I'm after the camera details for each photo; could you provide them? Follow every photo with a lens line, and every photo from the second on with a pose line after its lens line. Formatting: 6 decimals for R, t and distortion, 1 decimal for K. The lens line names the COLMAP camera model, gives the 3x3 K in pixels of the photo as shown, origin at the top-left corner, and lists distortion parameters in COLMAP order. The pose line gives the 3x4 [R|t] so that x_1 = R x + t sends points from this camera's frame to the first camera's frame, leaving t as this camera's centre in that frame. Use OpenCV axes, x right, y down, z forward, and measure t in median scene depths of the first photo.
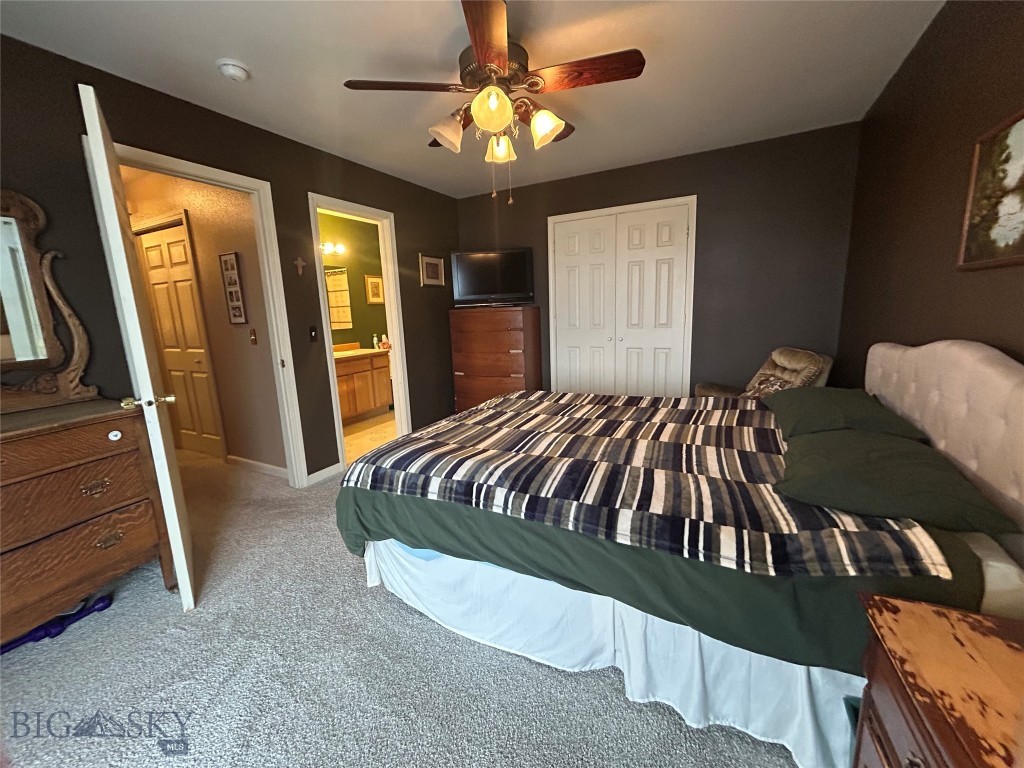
lens RADIAL K [[412.1, 0, 509.8], [0, 412.1, 383.3], [0, 0, 1]] dist [-0.001776, 0.001104]
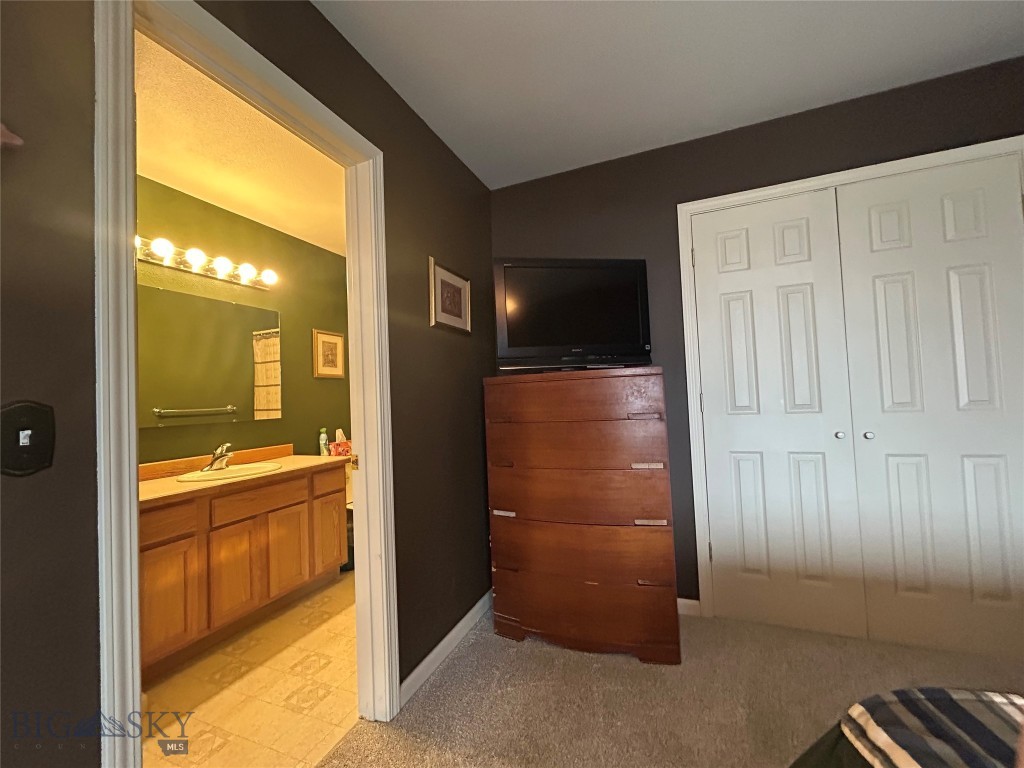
lens RADIAL K [[412.7, 0, 510.3], [0, 412.7, 383.5], [0, 0, 1]] dist [-0.001801, 0.000944]
pose [[0.995059, 0.000243, 0.099284, -0.142977], [0.021250, 0.976303, -0.215363, -0.058455], [-0.096984, 0.216409, 0.971474, 0.459805]]
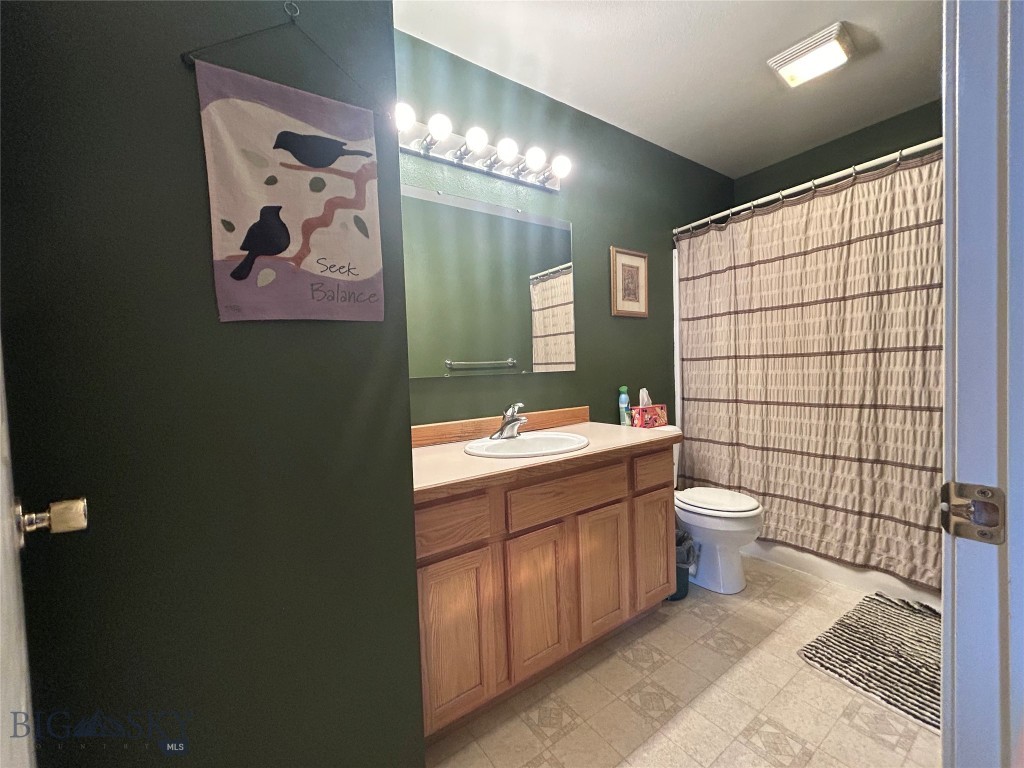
lens RADIAL K [[412.1, 0, 509.8], [0, 412.1, 383.3], [0, 0, 1]] dist [-0.001776, 0.001104]
pose [[0.888016, 0.021226, -0.459323, -0.274080], [-0.078078, 0.991388, -0.105137, -0.080491], [0.453136, 0.129227, 0.882025, 0.667344]]
